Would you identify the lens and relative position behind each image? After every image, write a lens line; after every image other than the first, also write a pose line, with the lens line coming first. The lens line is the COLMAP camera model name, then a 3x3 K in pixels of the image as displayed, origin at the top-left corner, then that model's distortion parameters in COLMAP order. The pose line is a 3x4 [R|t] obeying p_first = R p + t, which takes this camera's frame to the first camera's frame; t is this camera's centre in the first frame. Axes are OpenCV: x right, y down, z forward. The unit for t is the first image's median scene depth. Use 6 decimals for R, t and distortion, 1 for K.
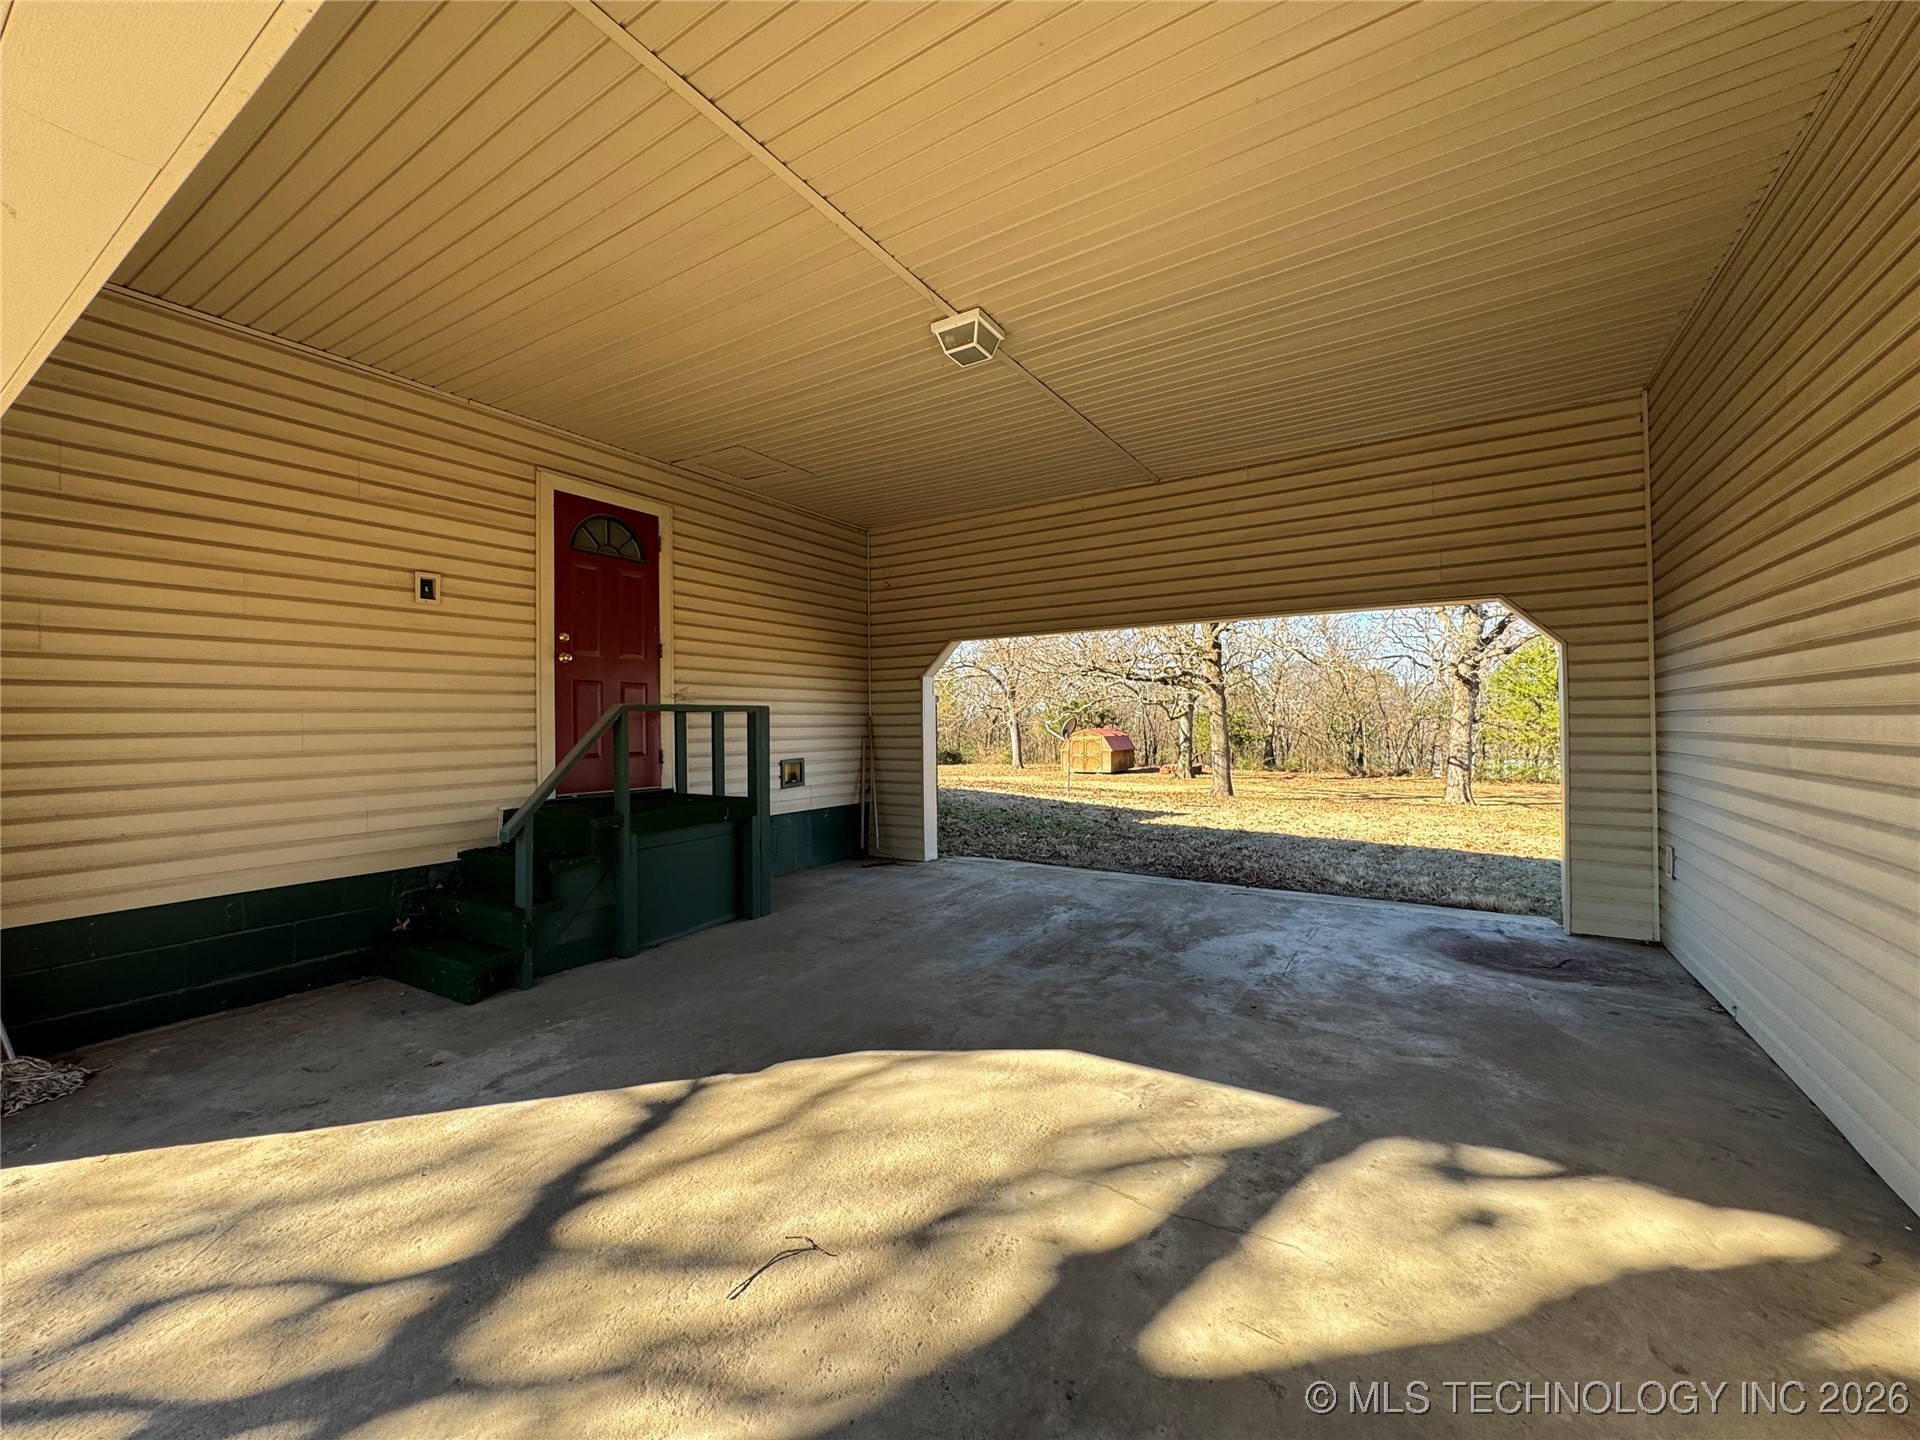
lens RADIAL K [[769.5, 0, 959.7], [0, 769.5, 717.9], [0, 0, 1]] dist [-0.004285, 0.000104]
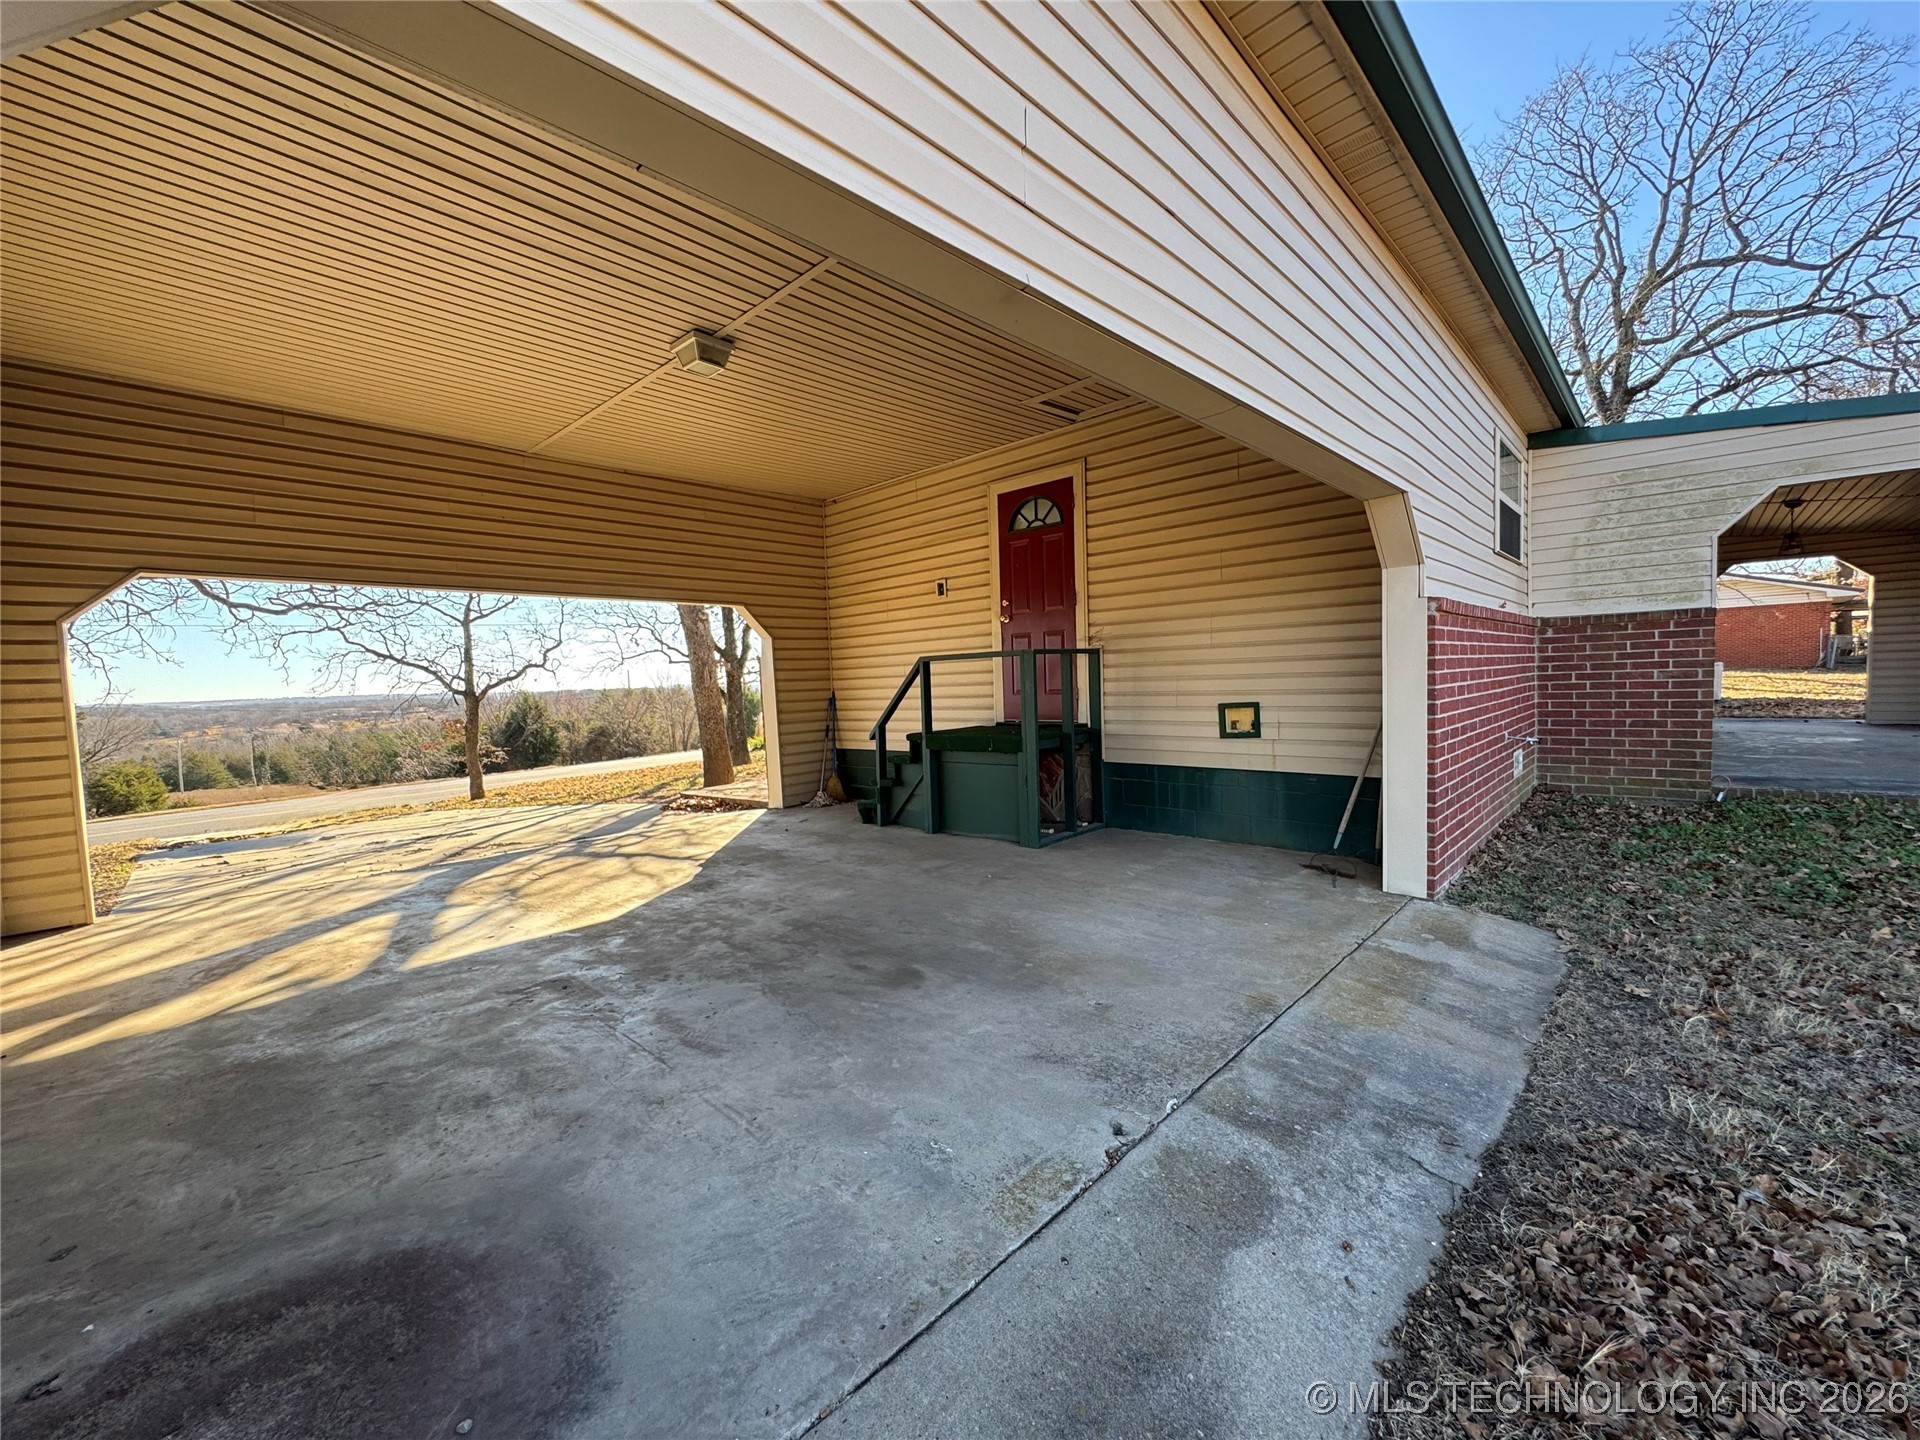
lens RADIAL K [[769.5, 0, 962.7], [0, 769.5, 723.7], [0, 0, 1]] dist [-0.004285, 0.000104]
pose [[-0.188657, 0.076036, -0.979095, 1.047055], [0.046515, 0.996571, 0.068430, 0.012289], [0.980941, -0.032633, -0.191546, 1.472240]]
